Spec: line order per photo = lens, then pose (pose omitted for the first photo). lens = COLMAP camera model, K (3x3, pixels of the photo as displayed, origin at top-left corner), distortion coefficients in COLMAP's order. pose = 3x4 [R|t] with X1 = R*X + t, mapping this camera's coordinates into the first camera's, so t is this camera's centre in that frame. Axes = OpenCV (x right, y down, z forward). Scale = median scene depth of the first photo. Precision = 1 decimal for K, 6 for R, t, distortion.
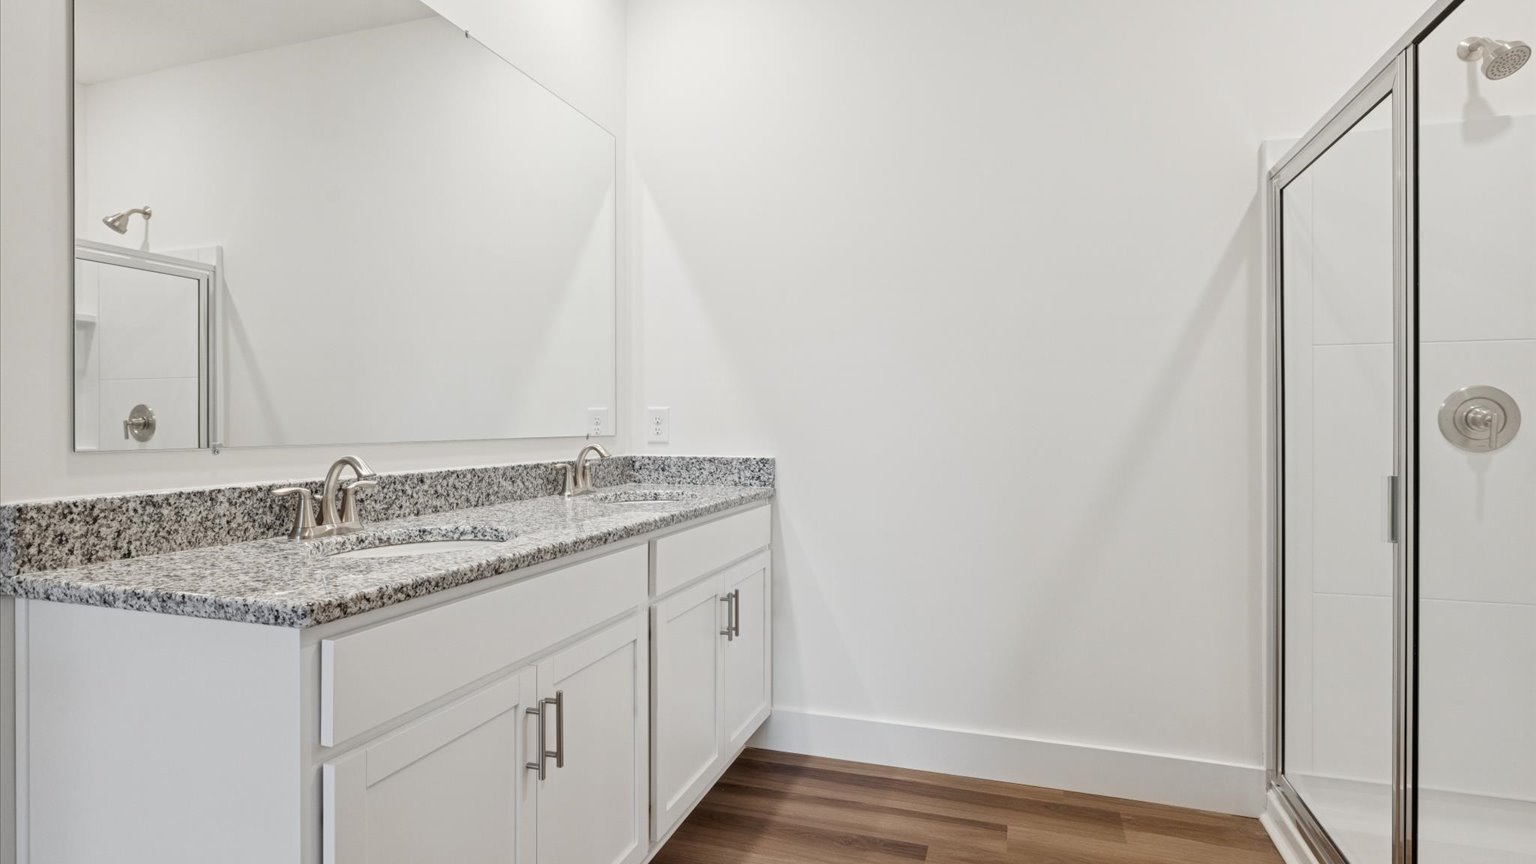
lens RADIAL K [[782.2, 0, 769.1], [0, 782.2, 423.3], [0, 0, 1]] dist [-0.004223, -0.000608]
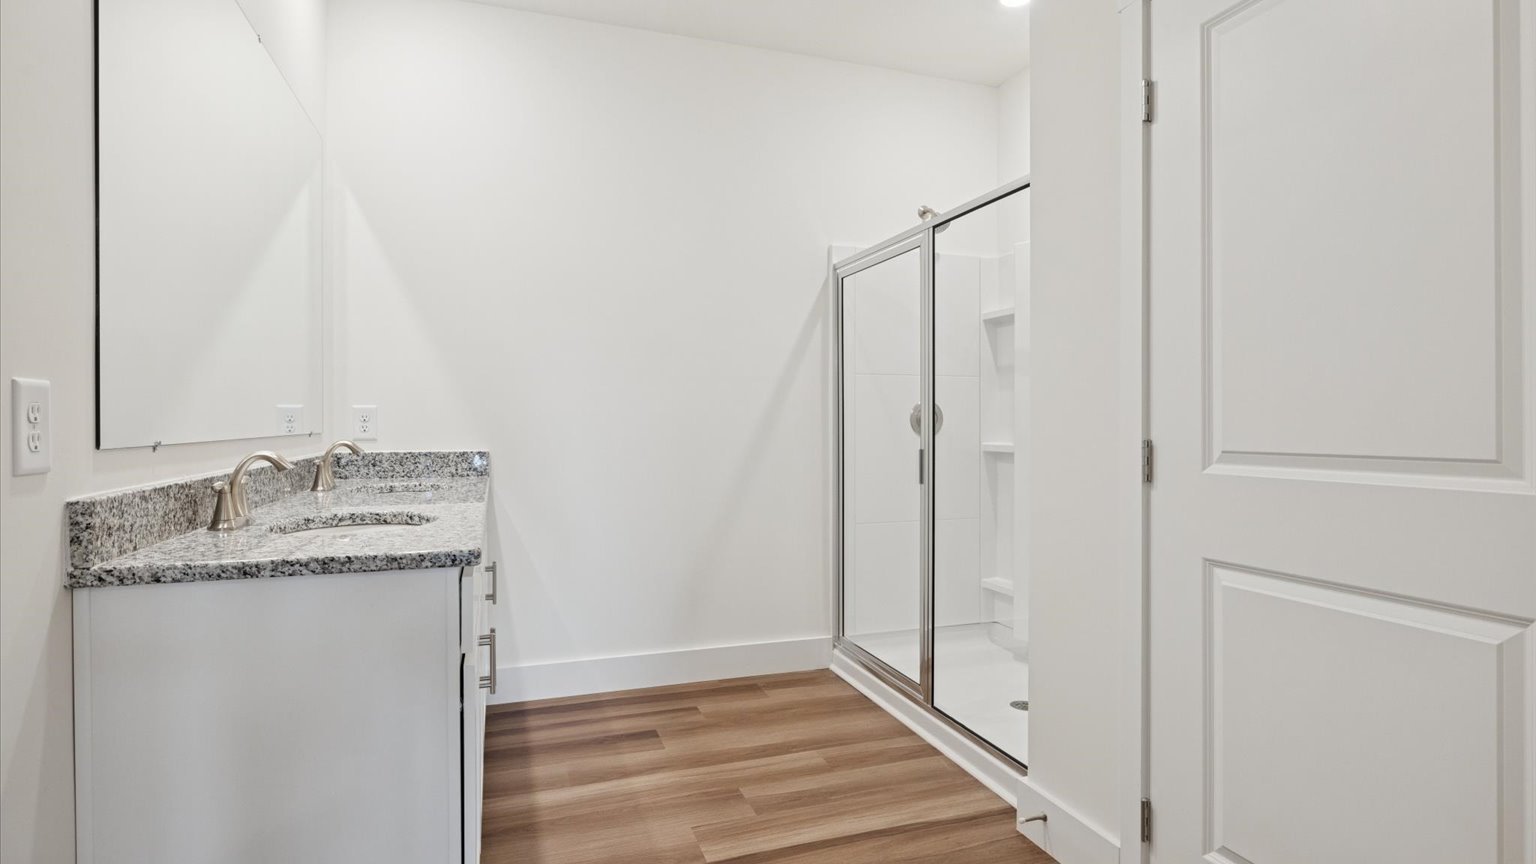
lens RADIAL K [[782.2, 0, 769.1], [0, 782.2, 423.3], [0, 0, 1]] dist [-0.004223, -0.000608]
pose [[0.792594, -0.001140, 0.609749, -0.438623], [-0.001089, 0.999994, 0.003285, -0.001137], [-0.609749, -0.003267, 0.792588, -0.192332]]
